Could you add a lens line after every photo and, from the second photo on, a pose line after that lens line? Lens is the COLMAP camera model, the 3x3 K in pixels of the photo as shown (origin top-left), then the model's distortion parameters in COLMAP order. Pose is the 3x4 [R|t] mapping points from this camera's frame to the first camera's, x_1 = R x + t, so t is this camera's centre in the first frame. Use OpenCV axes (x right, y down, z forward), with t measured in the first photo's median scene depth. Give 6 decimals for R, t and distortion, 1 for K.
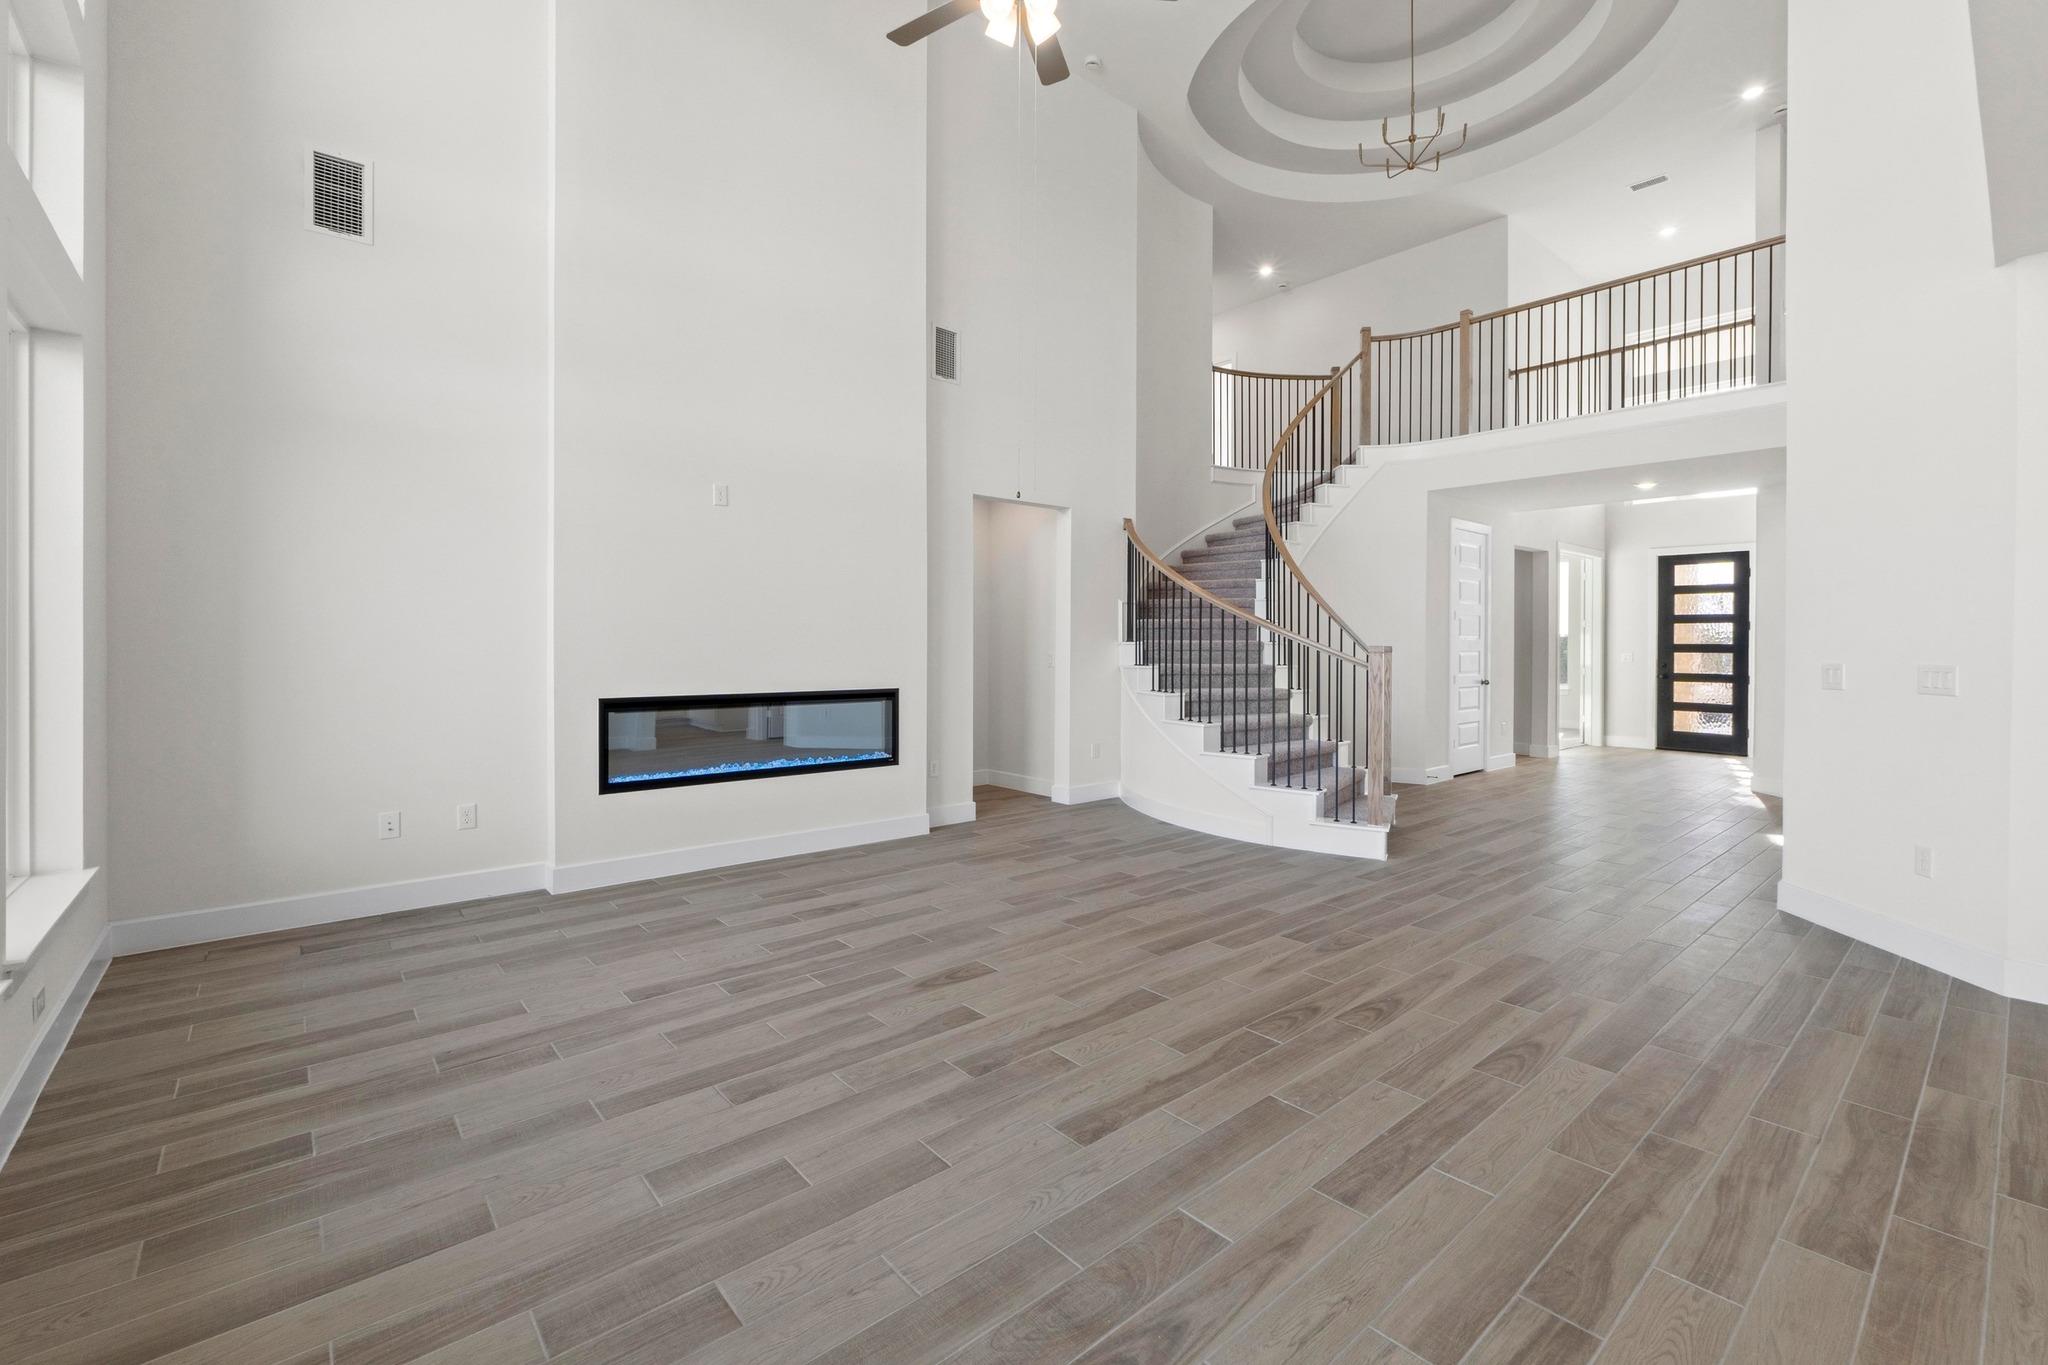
lens RADIAL K [[875.0, 0, 1020.2], [0, 875.0, 644.1], [0, 0, 1]] dist [-0.007949, 0.000396]
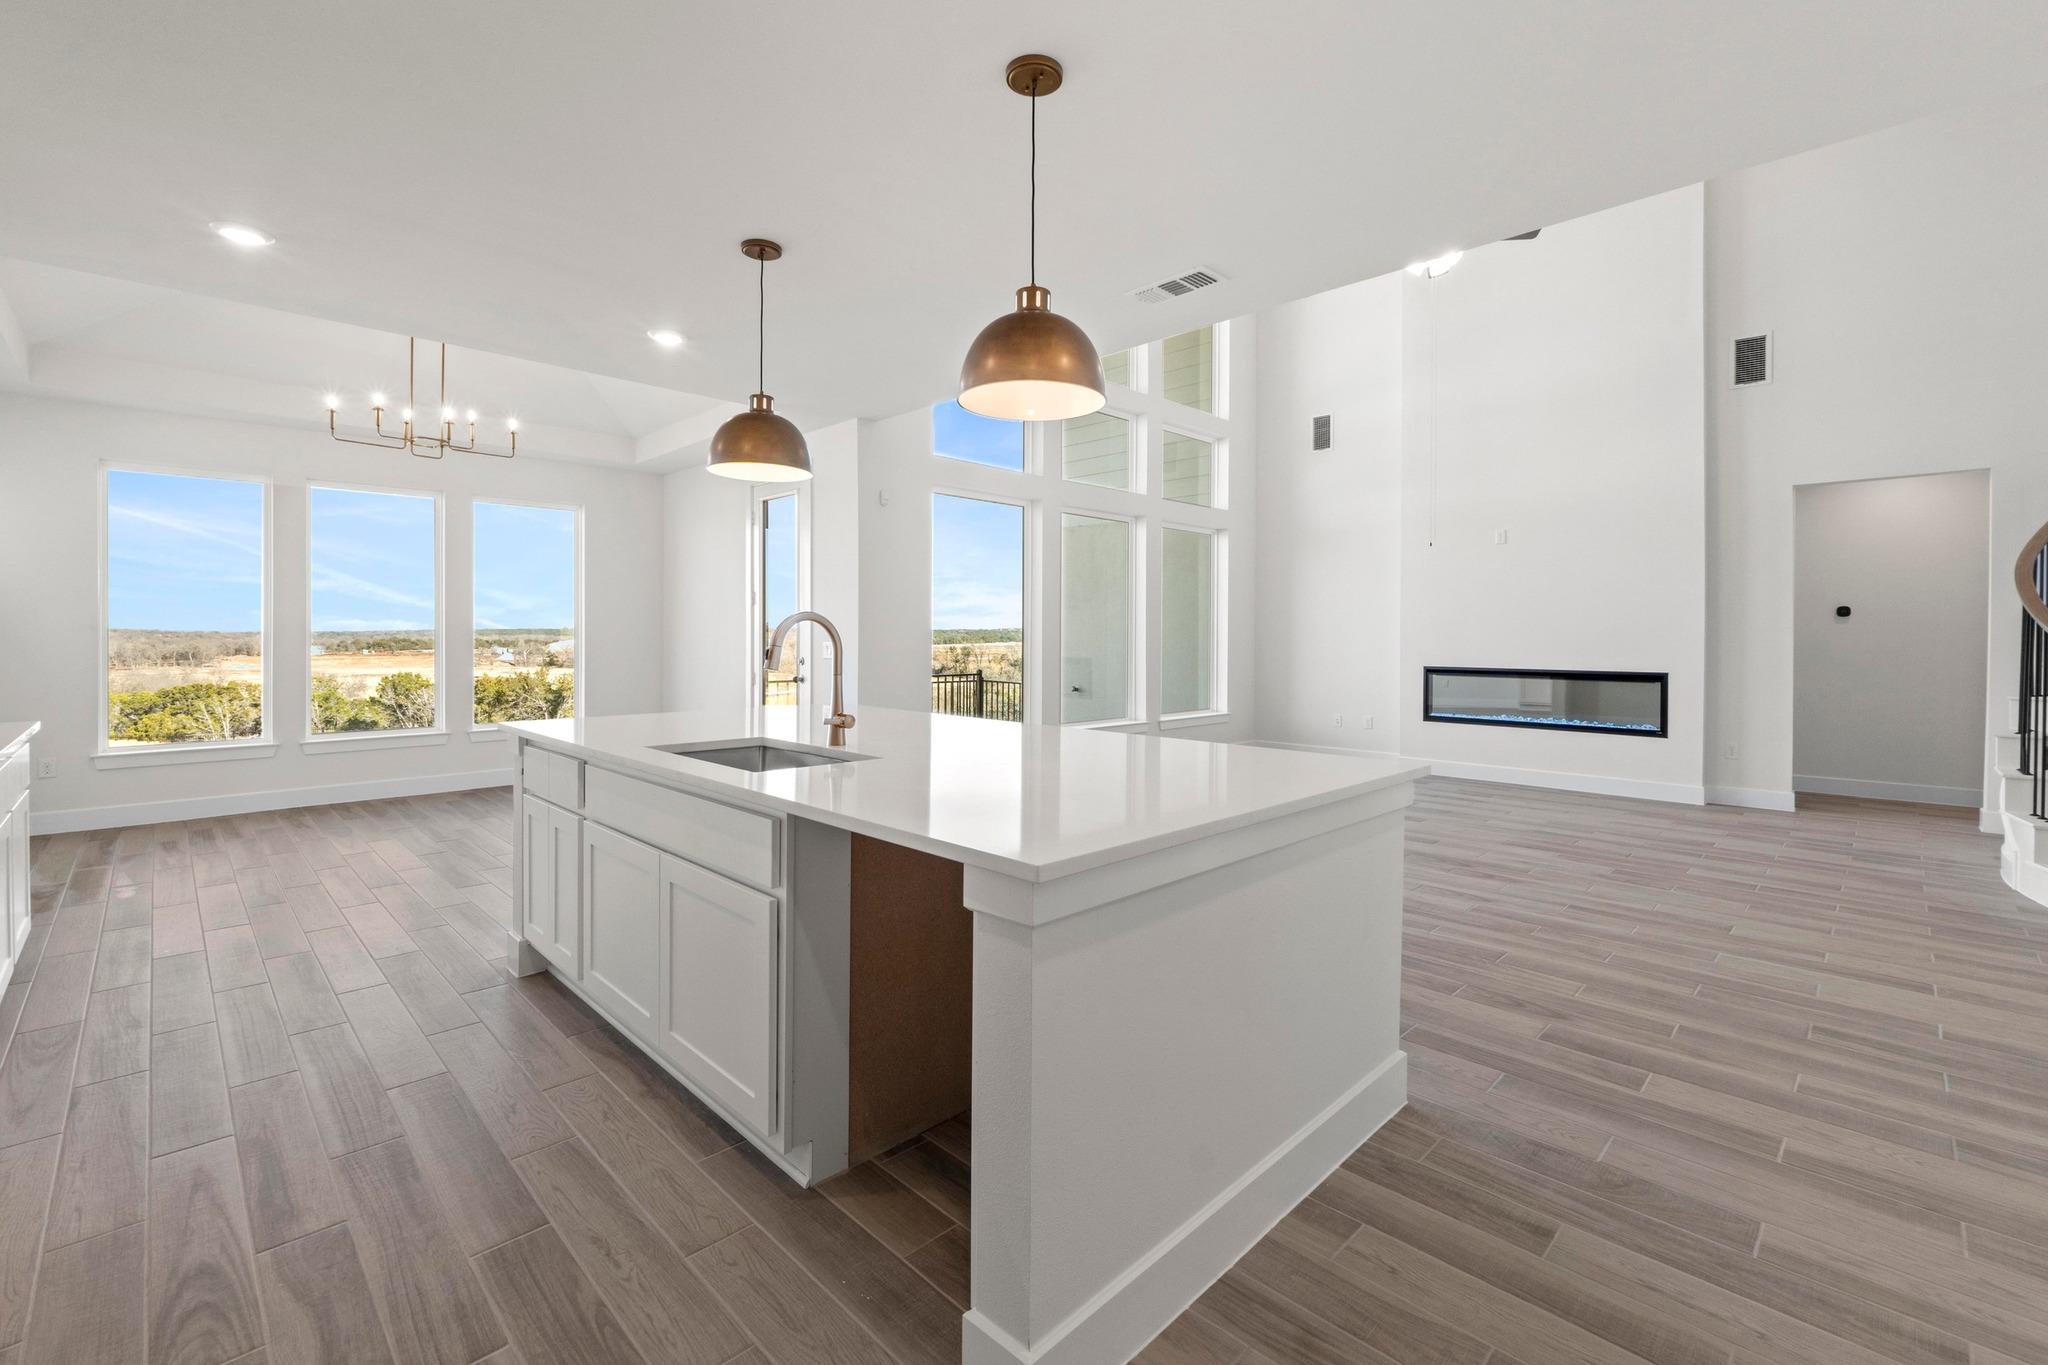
lens RADIAL K [[875.0, 0, 1020.2], [0, 875.0, 644.1], [0, 0, 1]] dist [-0.007949, 0.000396]
pose [[0.073269, 0.003765, -0.997305, 0.806325], [-0.004401, 0.999984, 0.003452, 0.009741], [0.997303, 0.004136, 0.073284, 0.040338]]
